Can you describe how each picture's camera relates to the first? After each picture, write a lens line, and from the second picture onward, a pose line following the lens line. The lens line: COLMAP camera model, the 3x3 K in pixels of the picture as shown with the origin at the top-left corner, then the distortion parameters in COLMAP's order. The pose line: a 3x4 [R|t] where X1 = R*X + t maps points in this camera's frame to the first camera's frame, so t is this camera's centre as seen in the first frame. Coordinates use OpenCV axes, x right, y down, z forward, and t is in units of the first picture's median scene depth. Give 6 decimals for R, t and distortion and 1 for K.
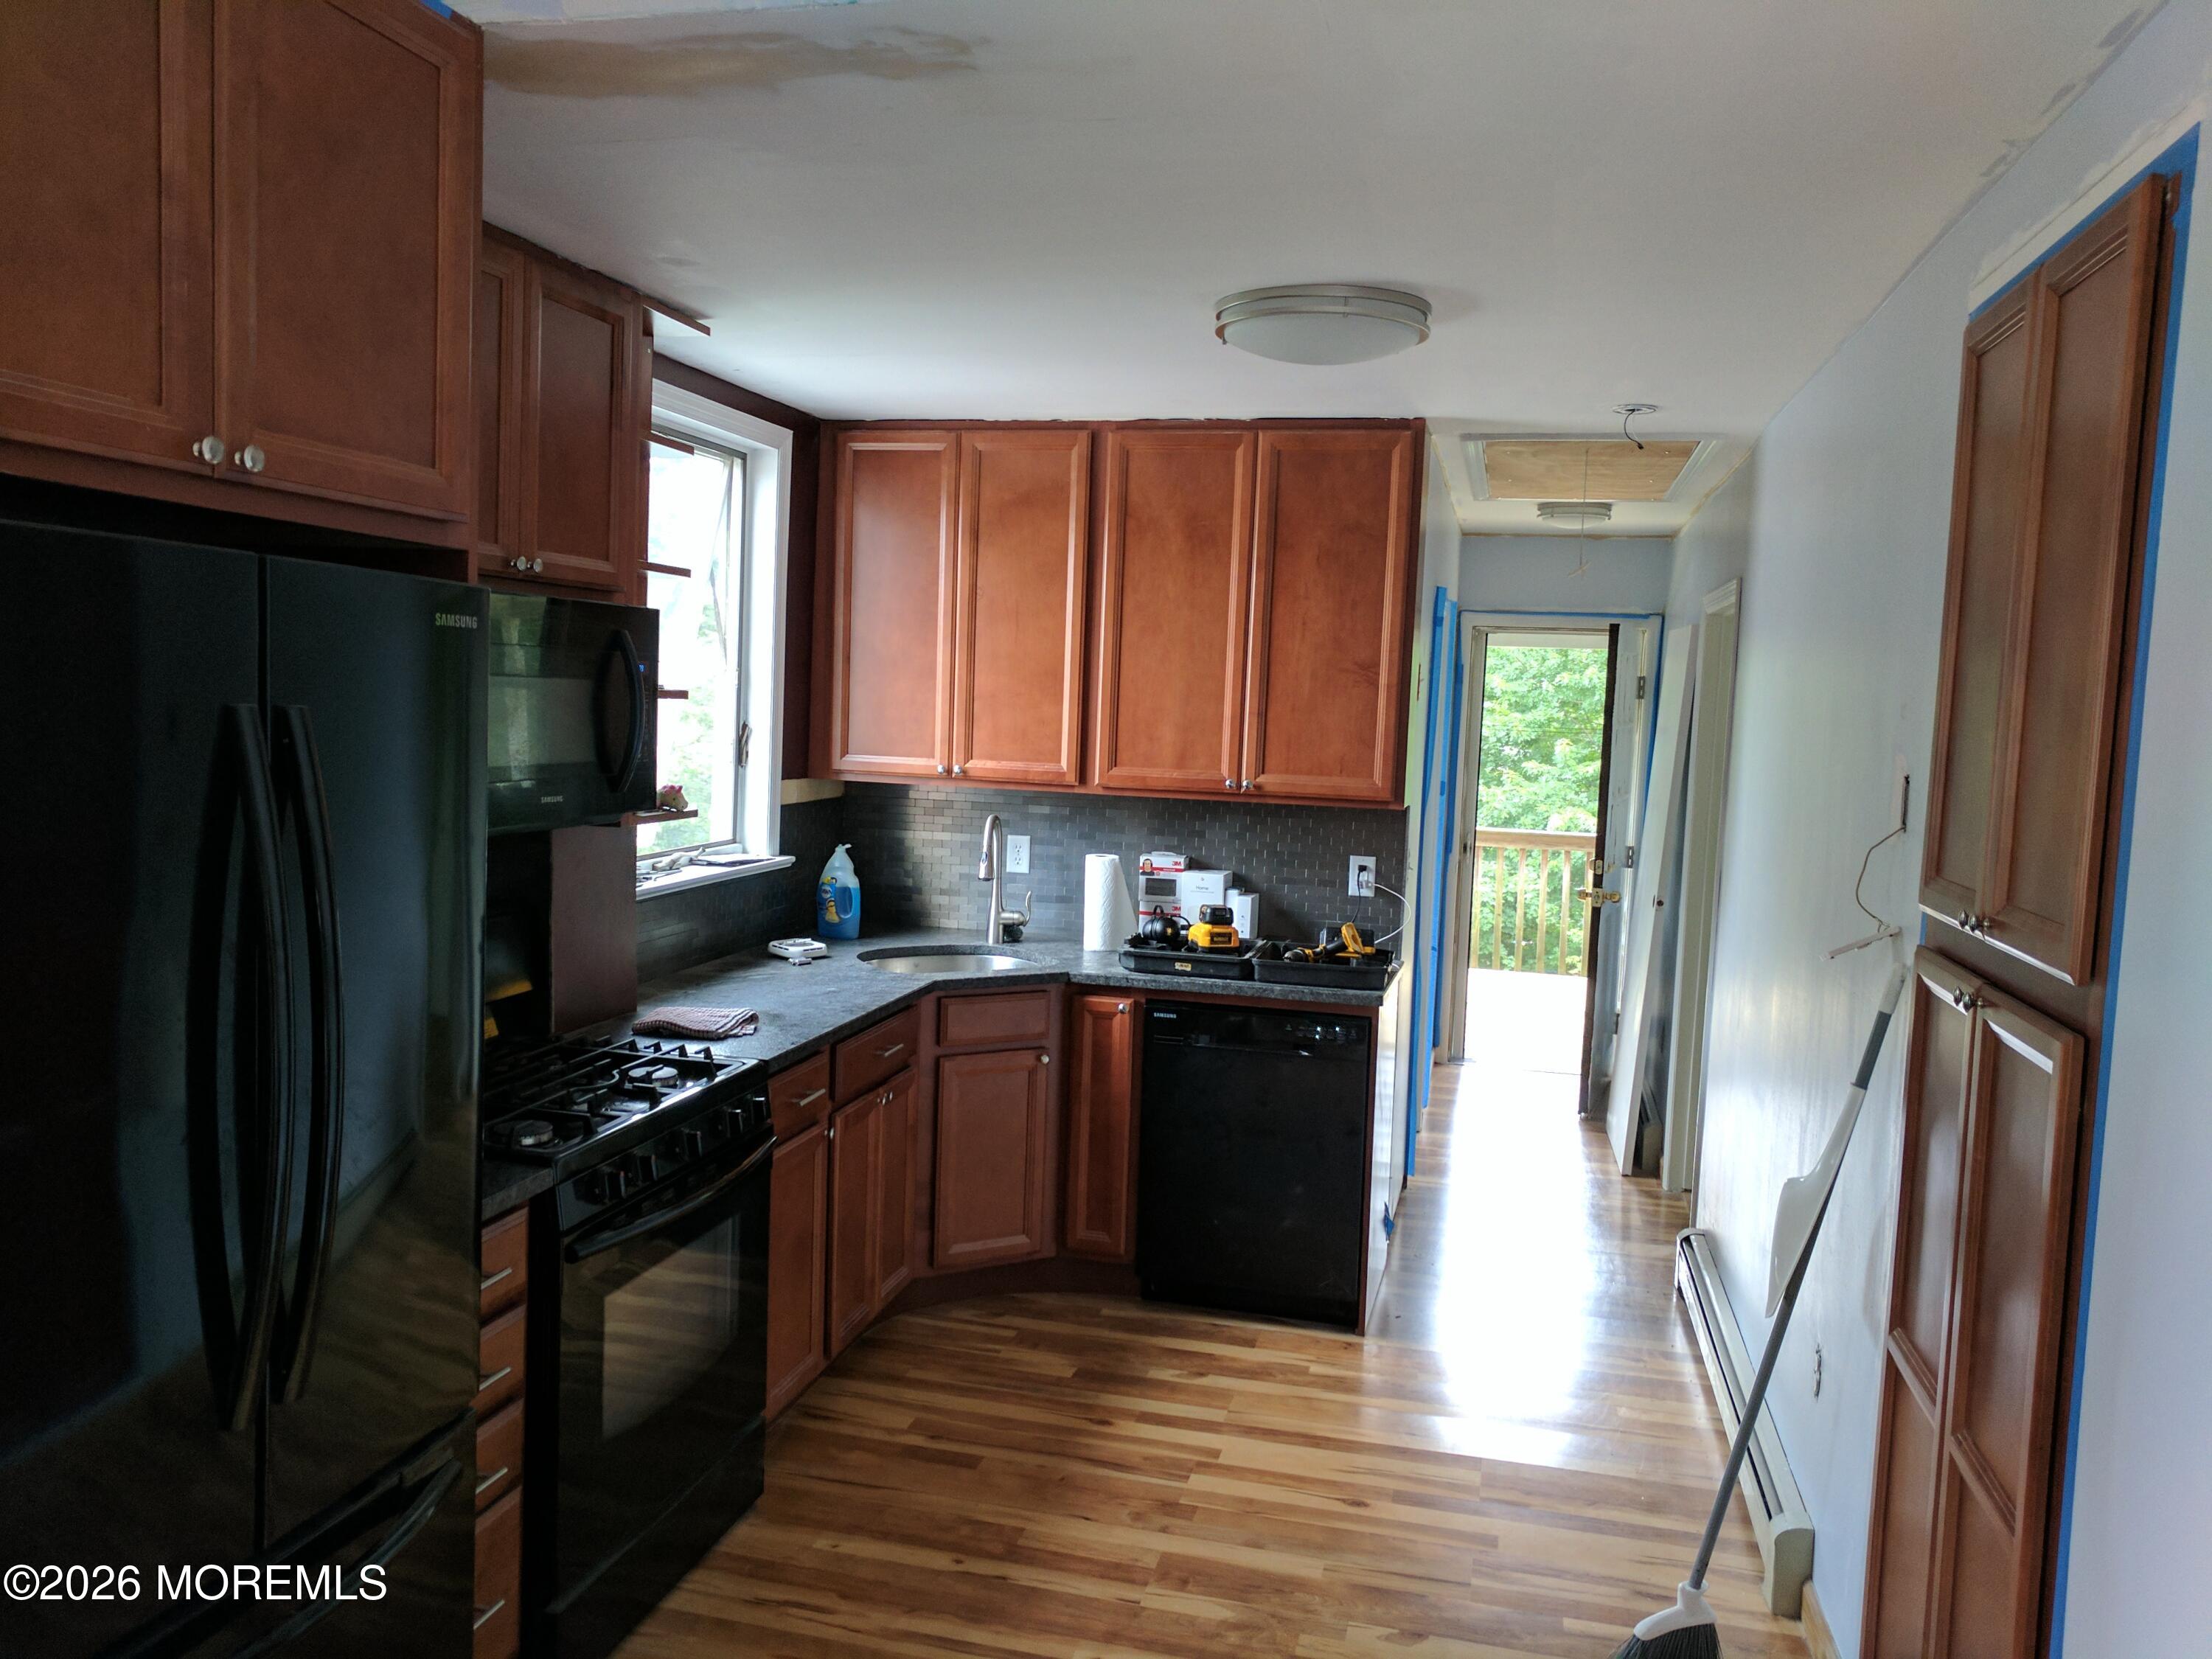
lens RADIAL K [[1569.1, 0, 1109.3], [0, 1569.1, 830.3], [0, 0, 1]] dist [0.000043, 0.000041]
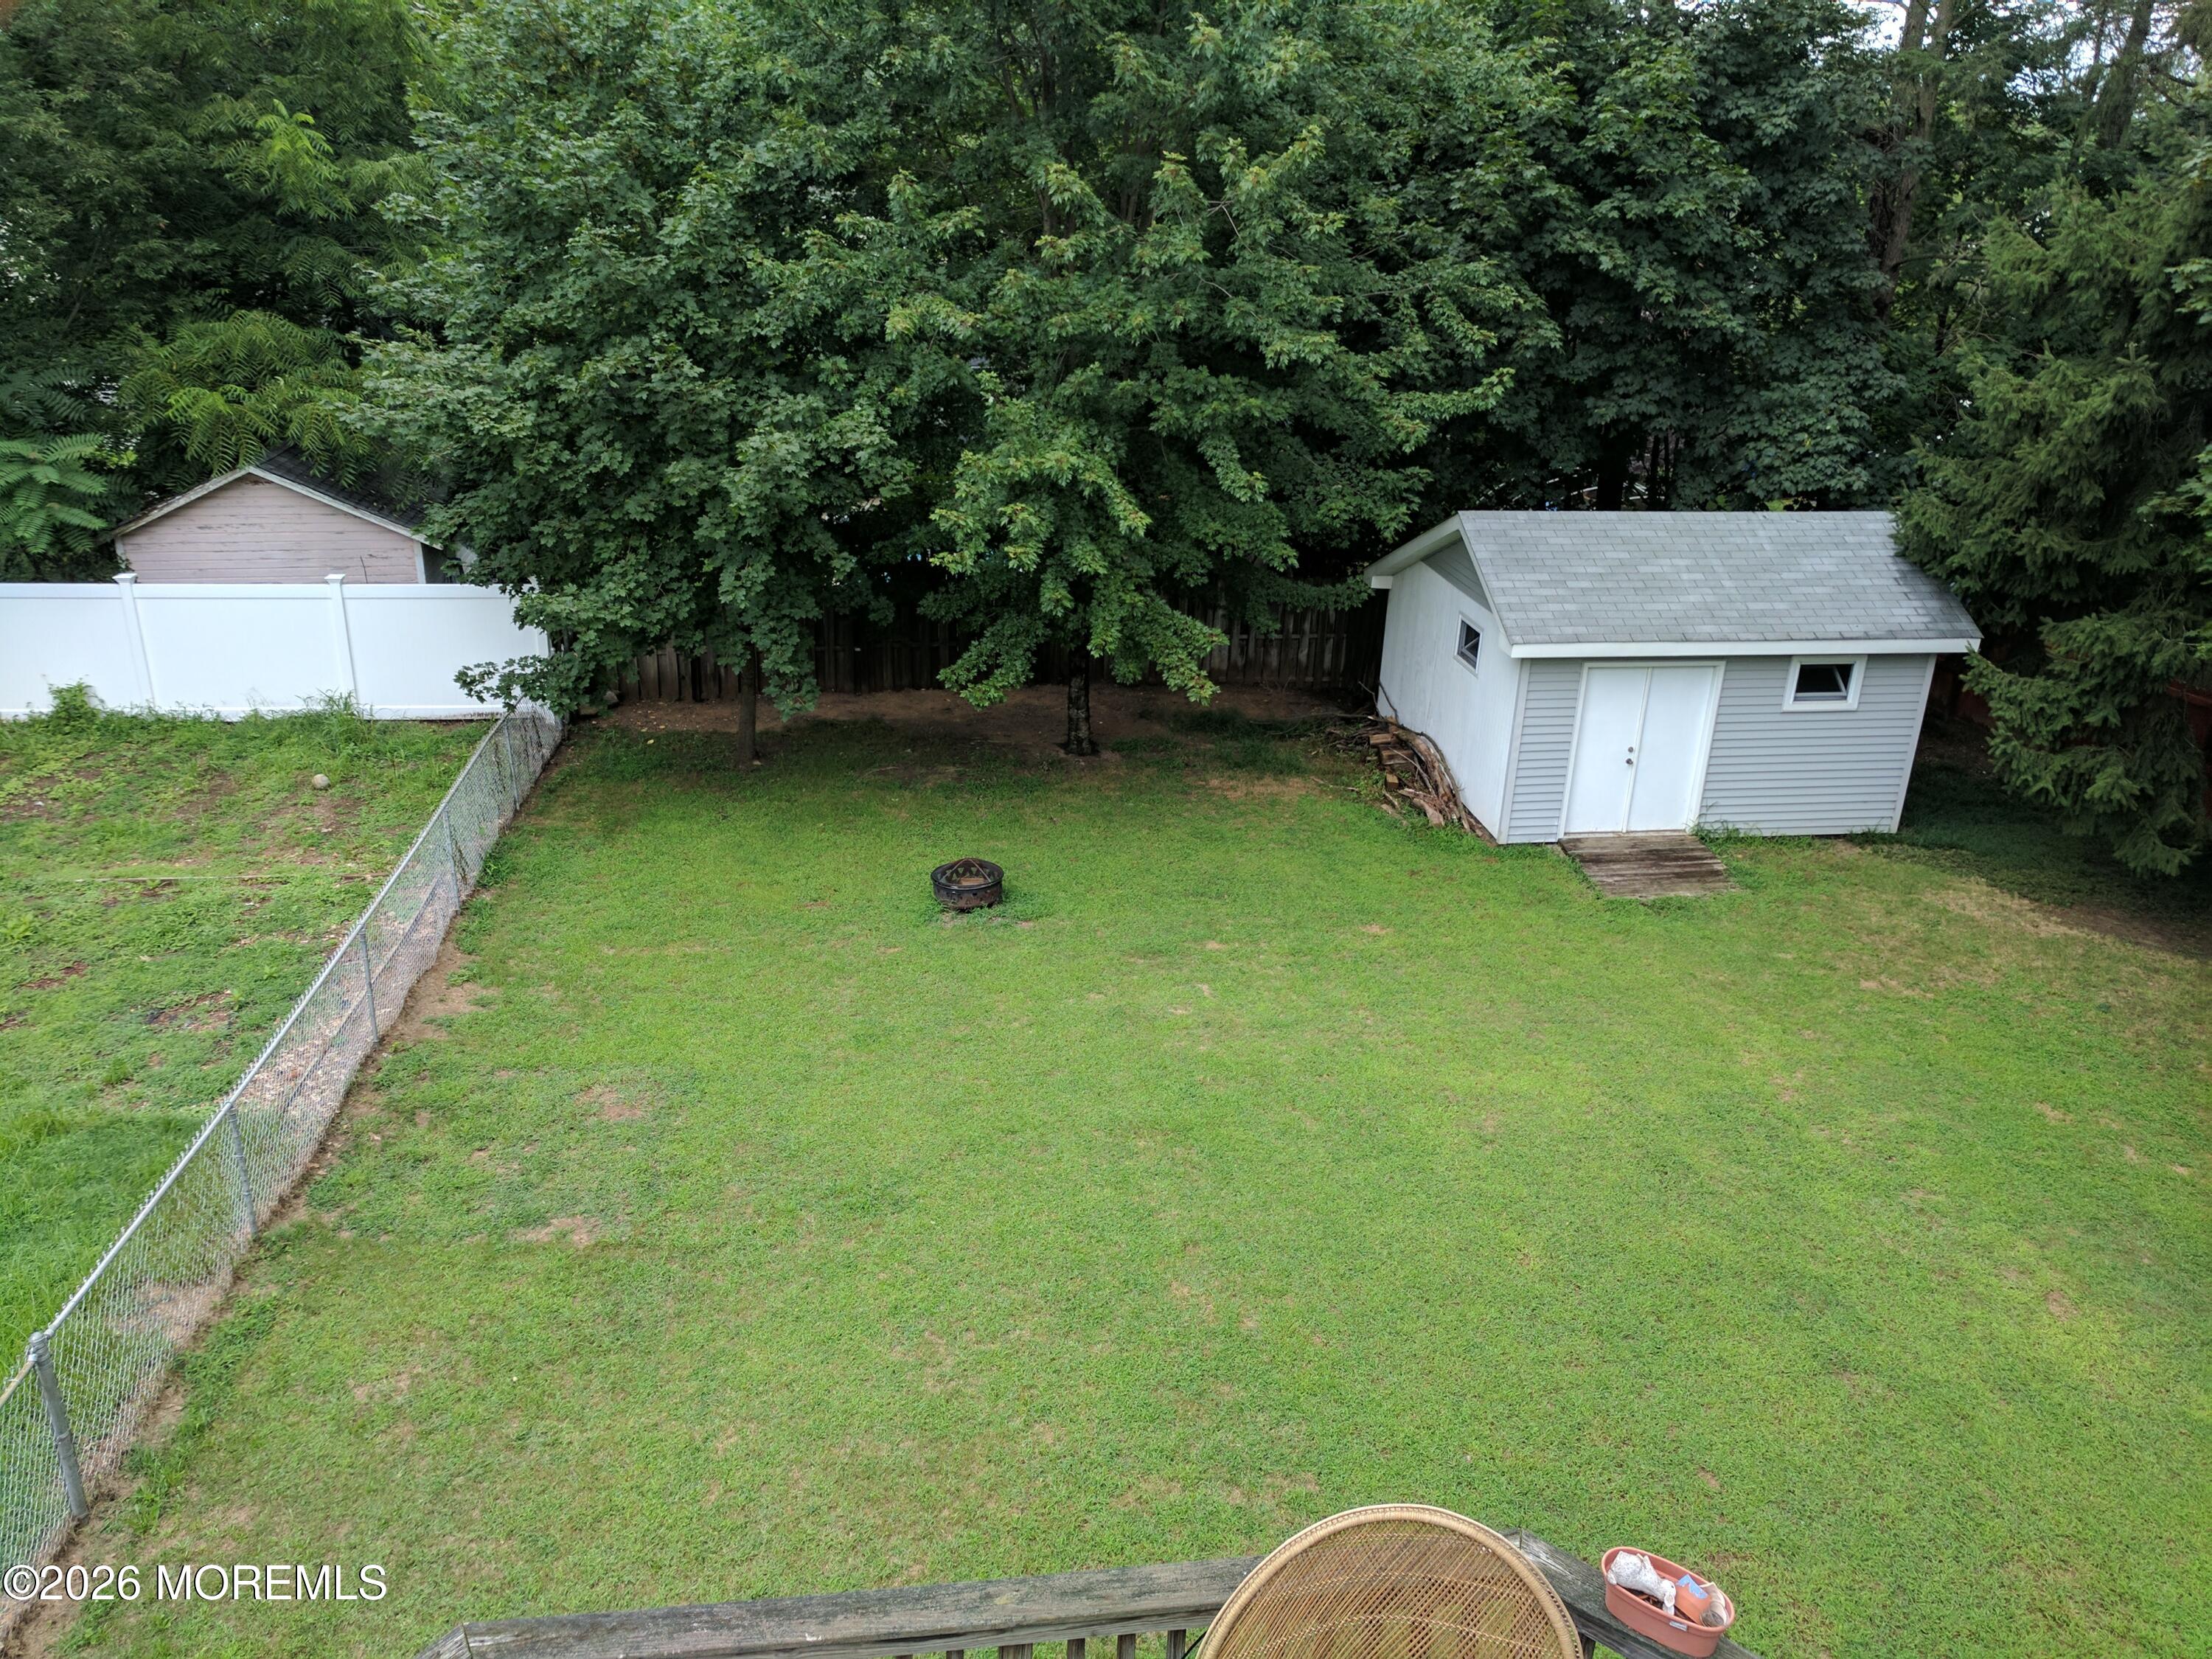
lens RADIAL K [[1569.1, 0, 1107.4], [0, 1569.1, 827.1], [0, 0, 1]] dist [0.000043, 0.000041]
pose [[0.923902, -0.156143, 0.349319, 0.113277], [0.036800, 0.944975, 0.325065, -0.013545], [-0.380854, -0.287473, 0.878811, 0.370938]]
